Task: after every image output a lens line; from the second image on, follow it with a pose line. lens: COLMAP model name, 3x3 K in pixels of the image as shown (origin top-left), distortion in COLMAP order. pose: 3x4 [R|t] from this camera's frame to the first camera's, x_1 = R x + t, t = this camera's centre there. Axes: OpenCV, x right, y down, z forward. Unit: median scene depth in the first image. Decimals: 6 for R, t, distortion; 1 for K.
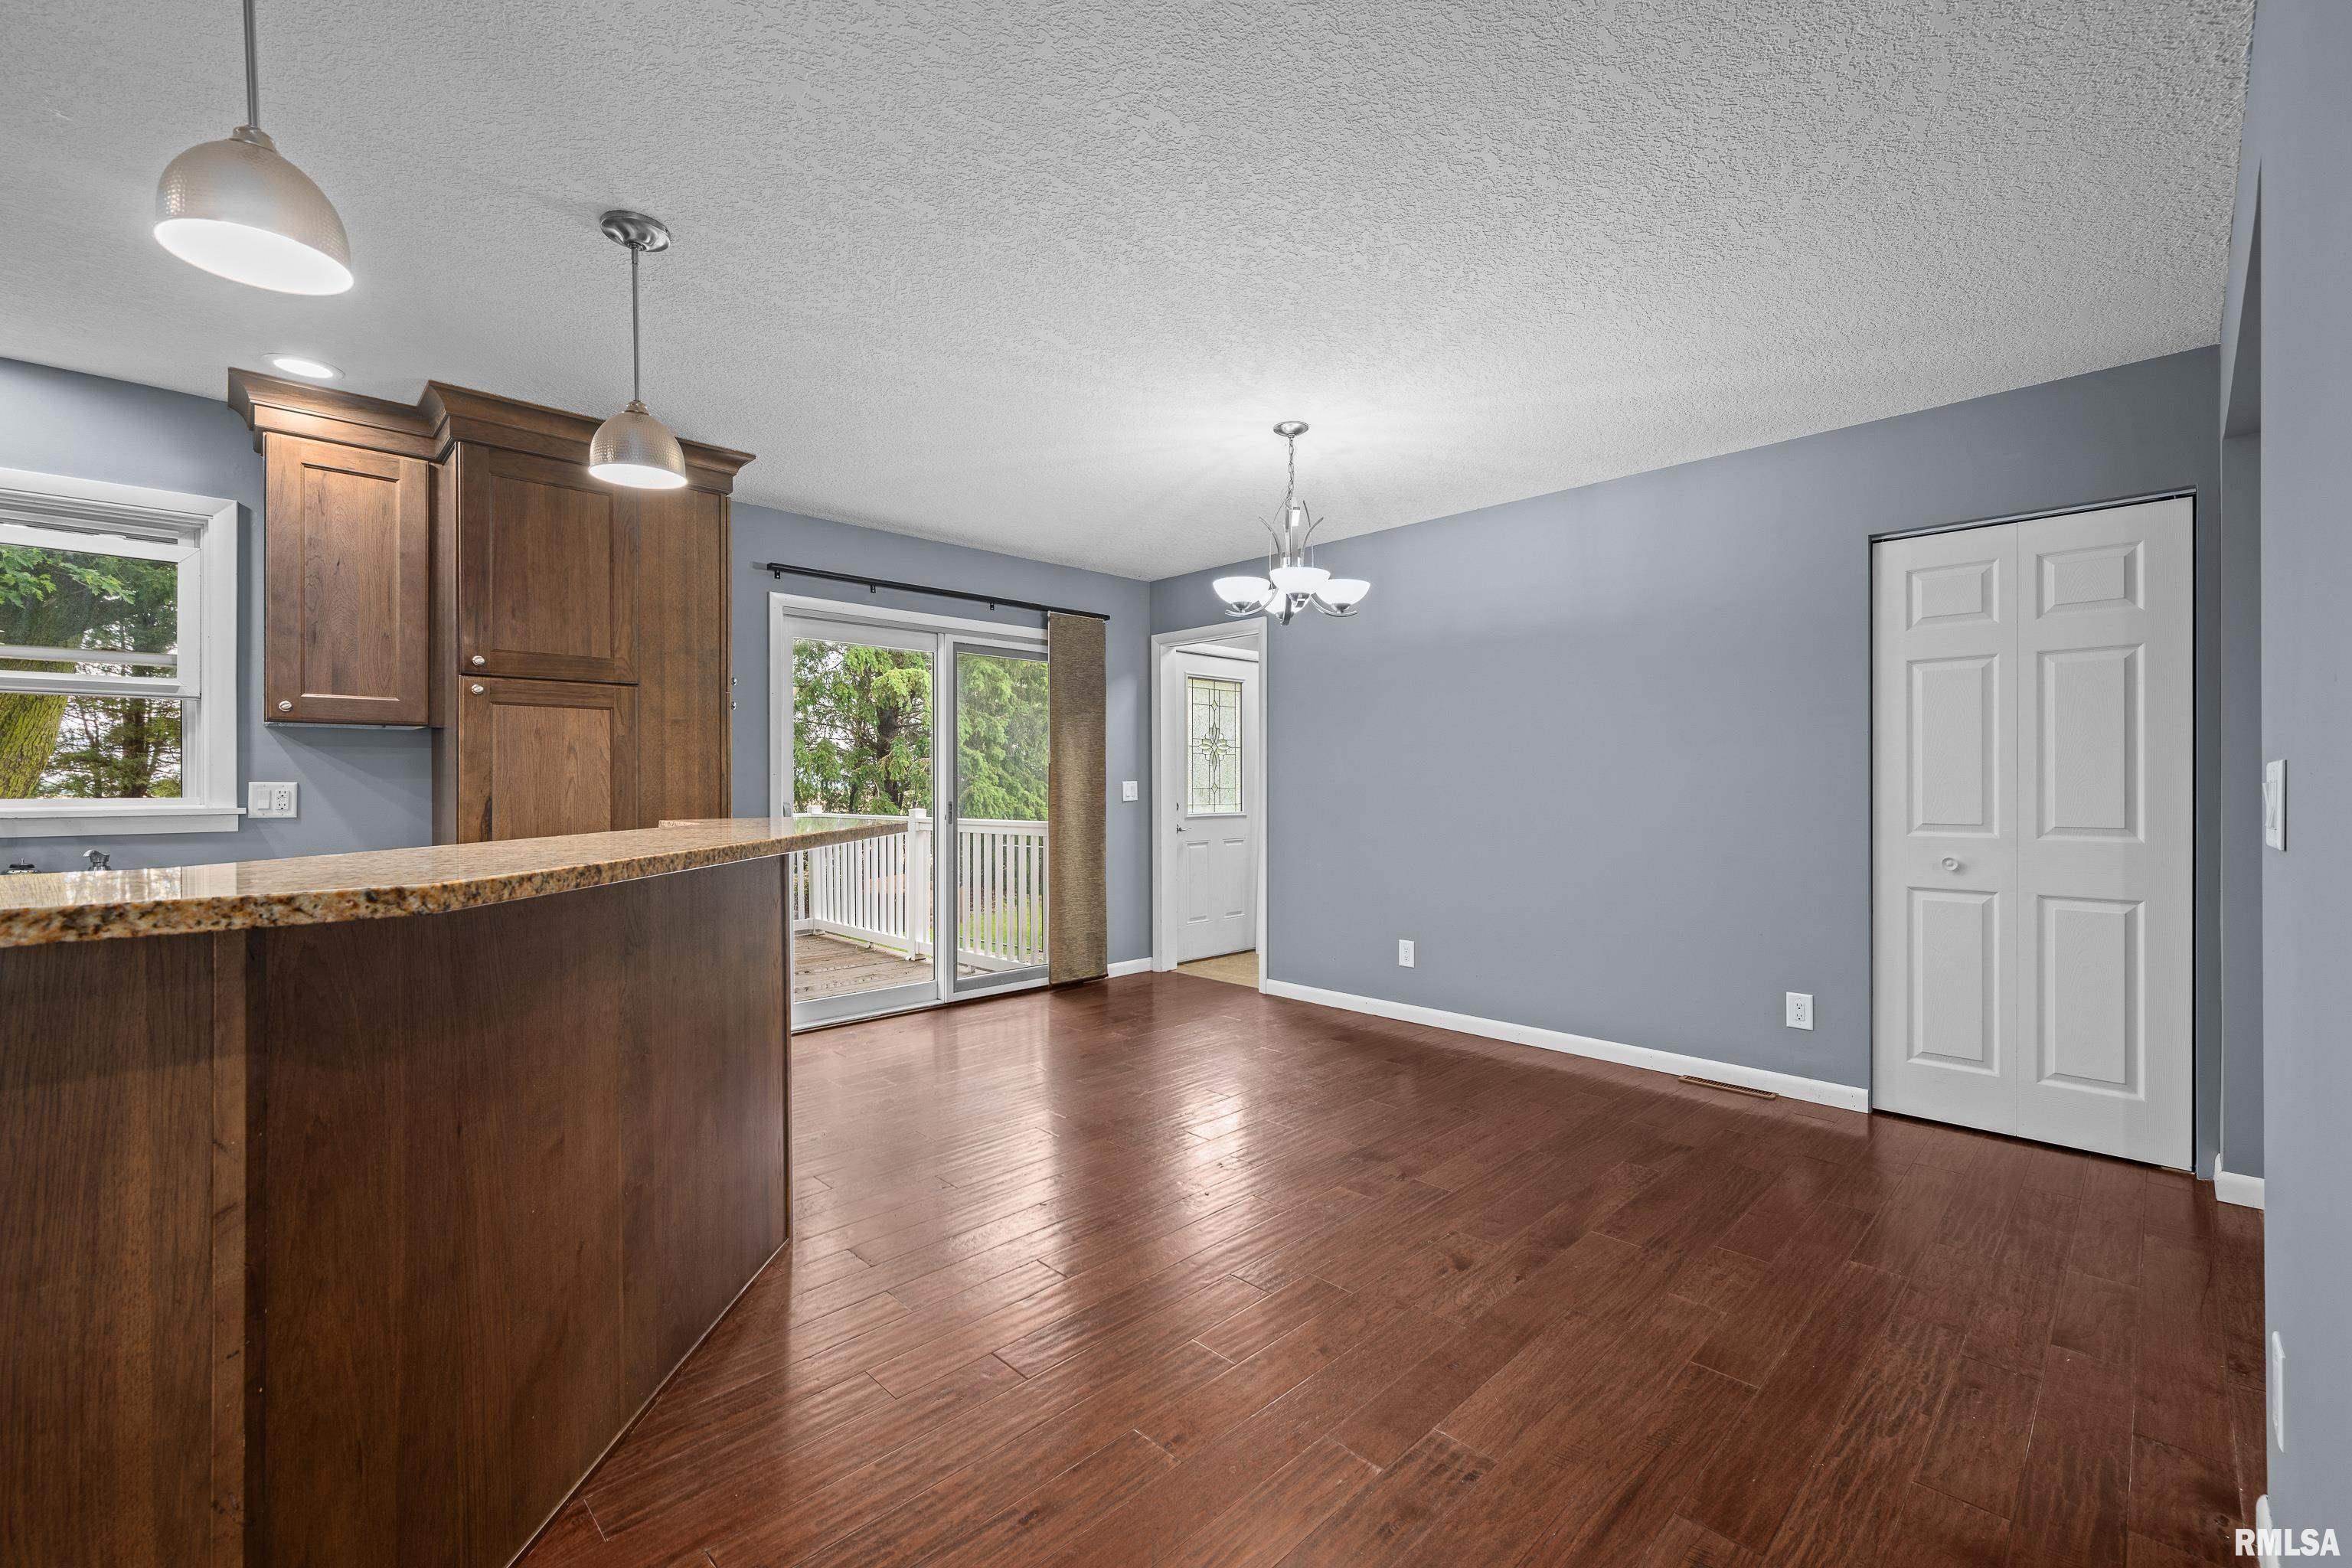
lens RADIAL K [[974.3, 0, 1176.0], [0, 974.3, 784.0], [0, 0, 1]] dist [-0.000027, -0.000405]
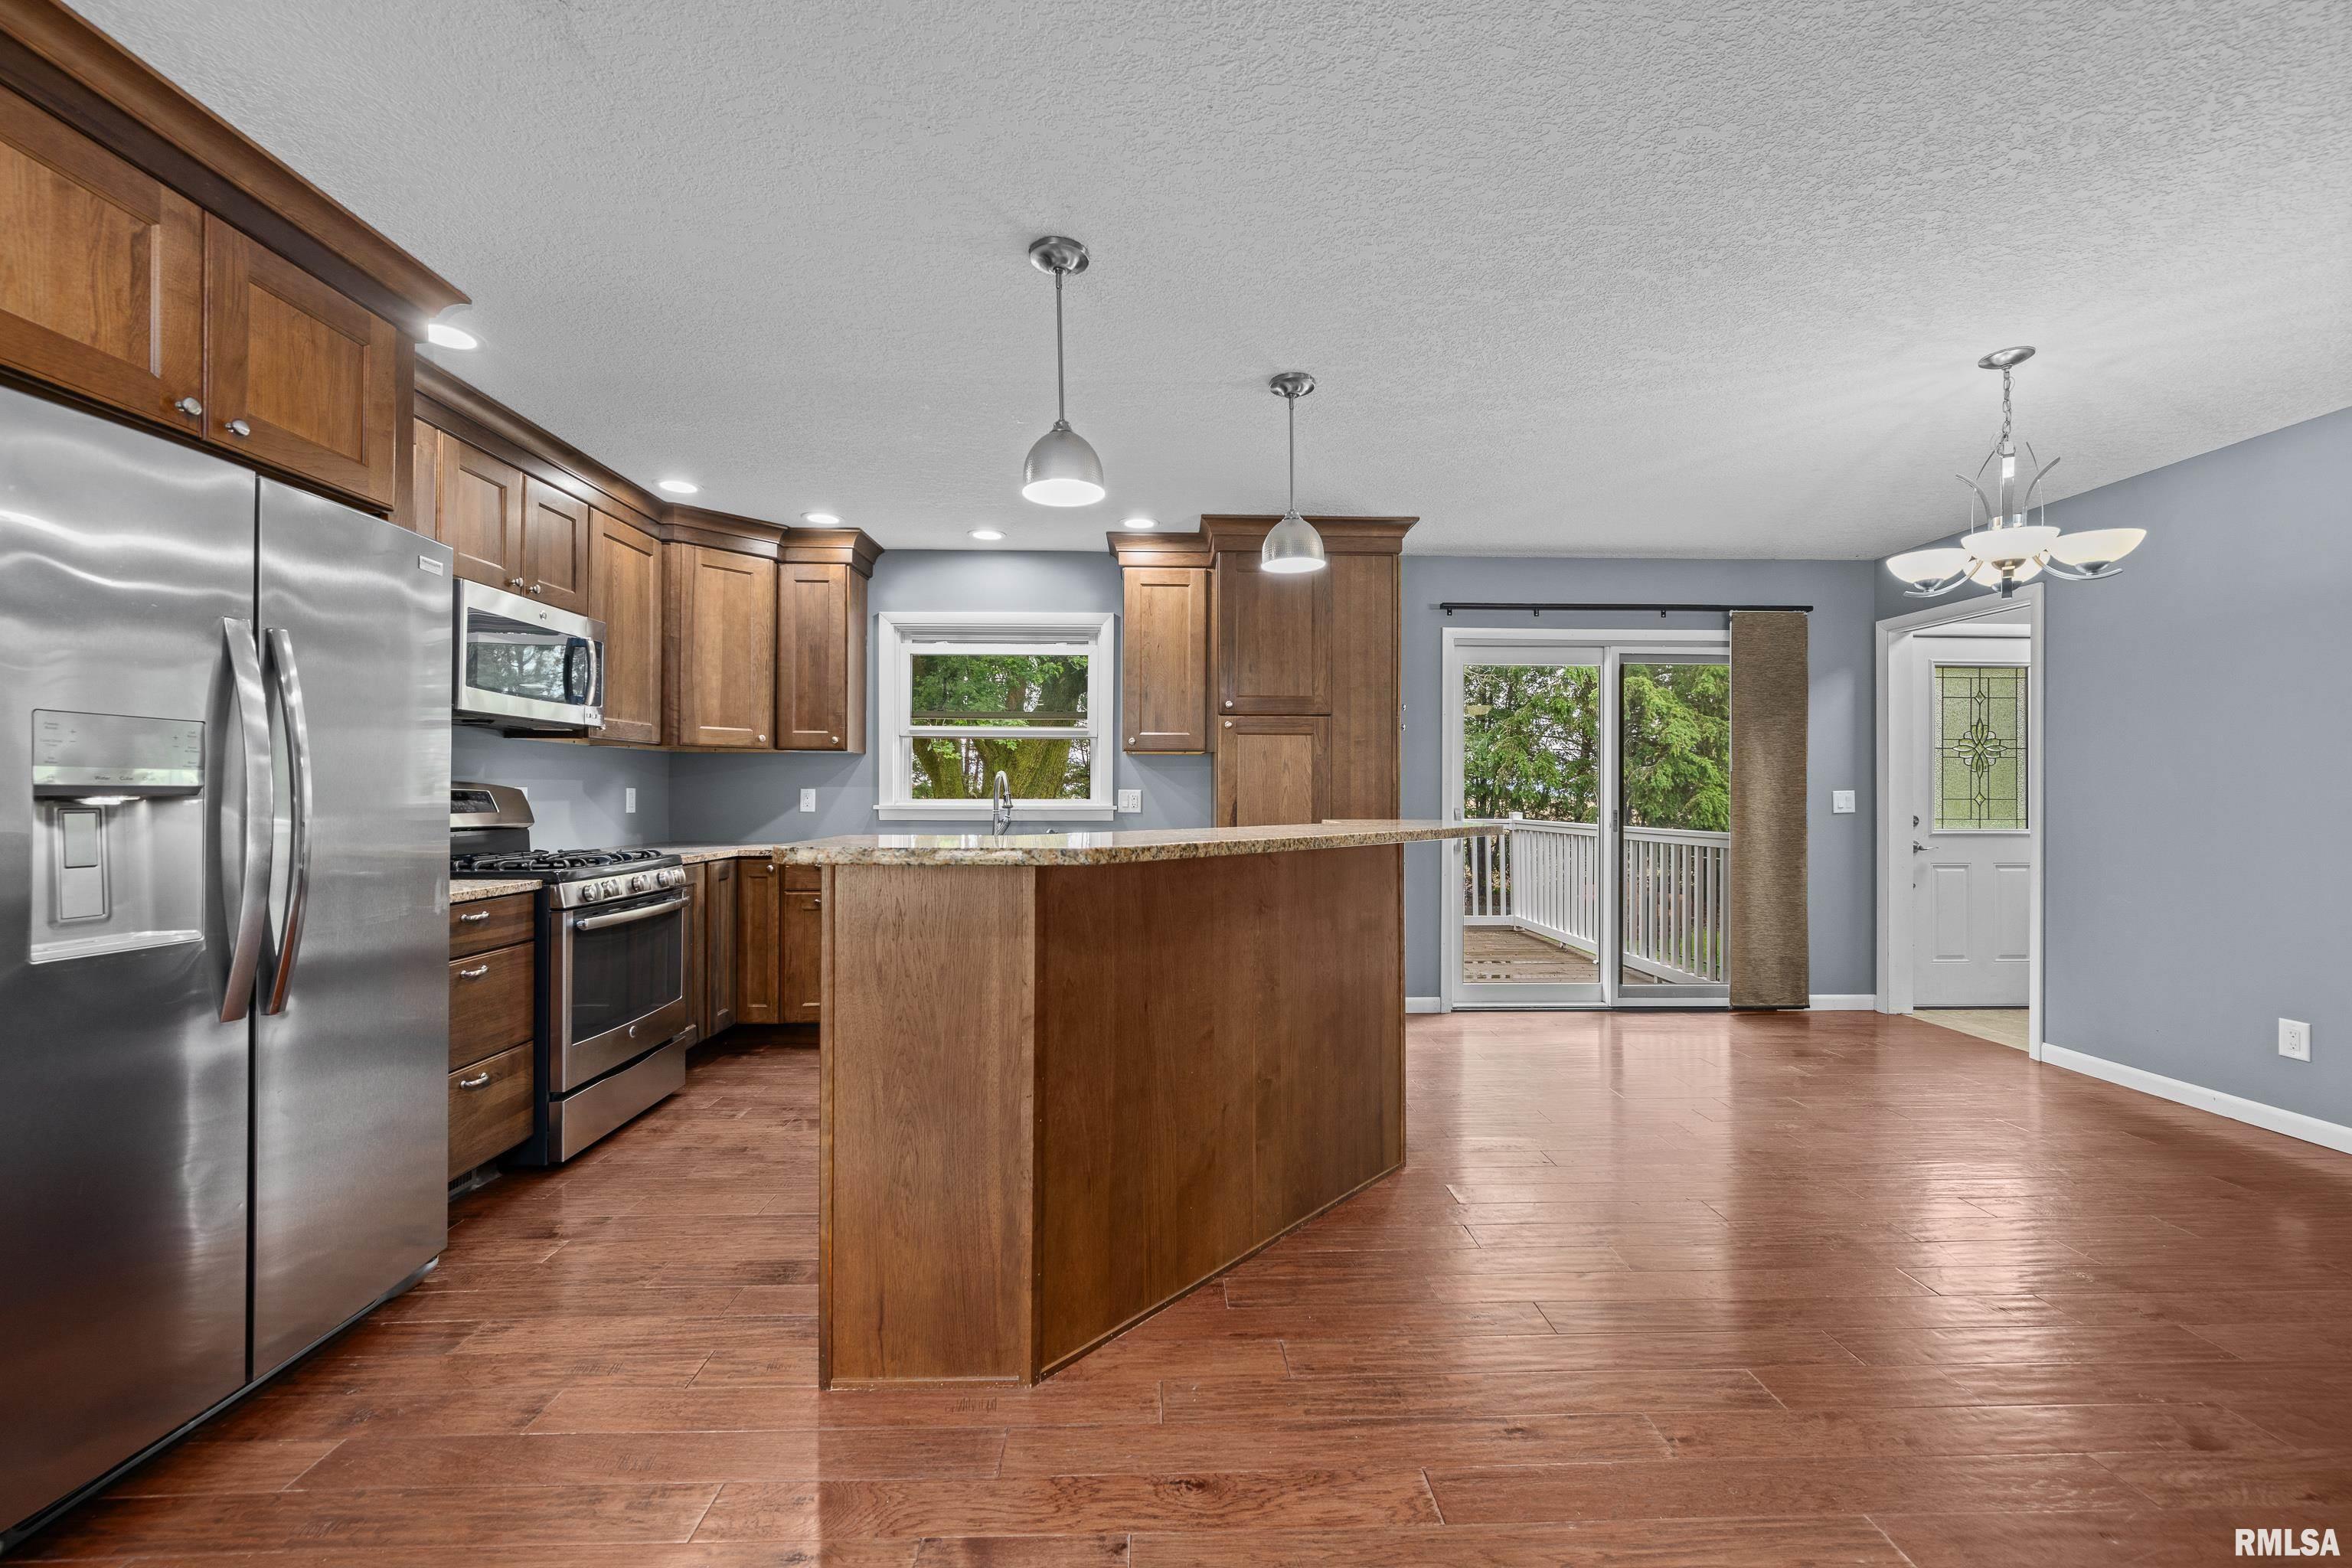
lens RADIAL K [[916.4, 0, 1178.7], [0, 916.4, 788.5], [0, 0, 1]] dist [0.000574, -0.000148]
pose [[0.736401, 0.001336, -0.676544, 0.127646], [-0.004251, 0.999987, -0.002651, -0.000105], [0.676532, 0.004828, 0.736397, -0.030128]]
